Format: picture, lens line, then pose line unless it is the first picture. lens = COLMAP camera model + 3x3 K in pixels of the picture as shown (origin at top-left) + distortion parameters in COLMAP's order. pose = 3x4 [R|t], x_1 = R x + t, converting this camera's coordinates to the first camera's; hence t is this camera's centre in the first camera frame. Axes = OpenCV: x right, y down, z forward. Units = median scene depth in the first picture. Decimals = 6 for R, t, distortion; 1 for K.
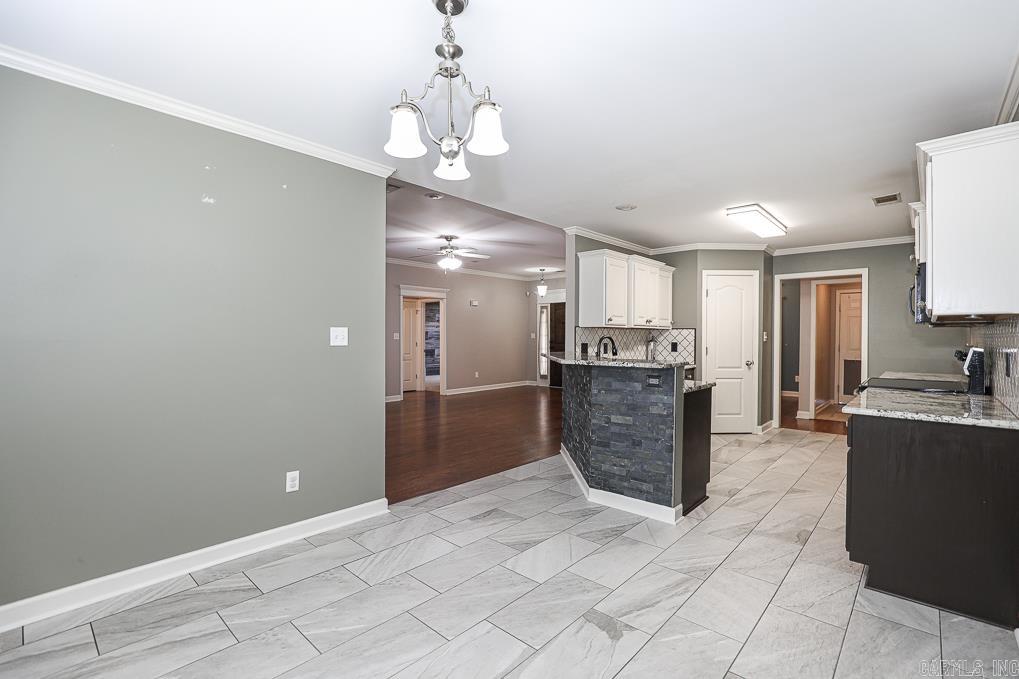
lens RADIAL K [[463.1, 0, 509.5], [0, 463.1, 339.5], [0, 0, 1]] dist [-0.012359, 0.000449]
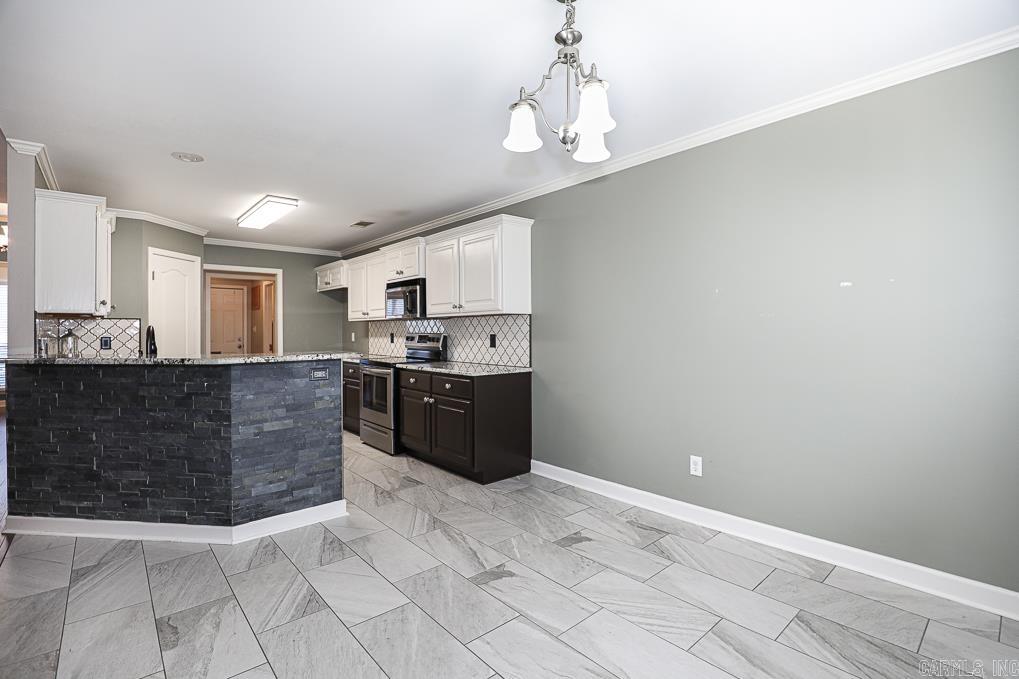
lens RADIAL K [[473.8, 0, 509.8], [0, 473.8, 332.5], [0, 0, 1]] dist [-0.019038, 0.000180]
pose [[0.118263, -0.008918, 0.992942, -0.586489], [0.013621, 0.999880, 0.007358, 0.004619], [-0.992889, 0.012655, 0.118370, 0.507189]]
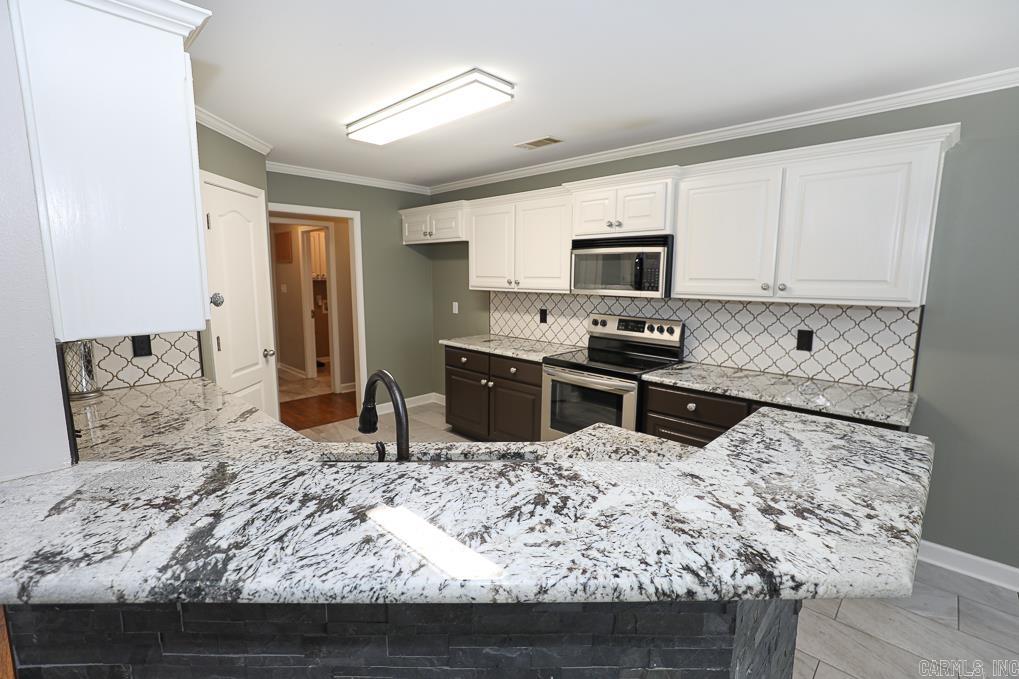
lens RADIAL K [[463.1, 0, 509.5], [0, 463.1, 339.5], [0, 0, 1]] dist [-0.012359, 0.000449]
pose [[0.033912, -0.145354, 0.988798, -0.074817], [0.003794, 0.989379, 0.145309, -0.089277], [-0.999418, -0.001176, 0.034103, 1.240153]]
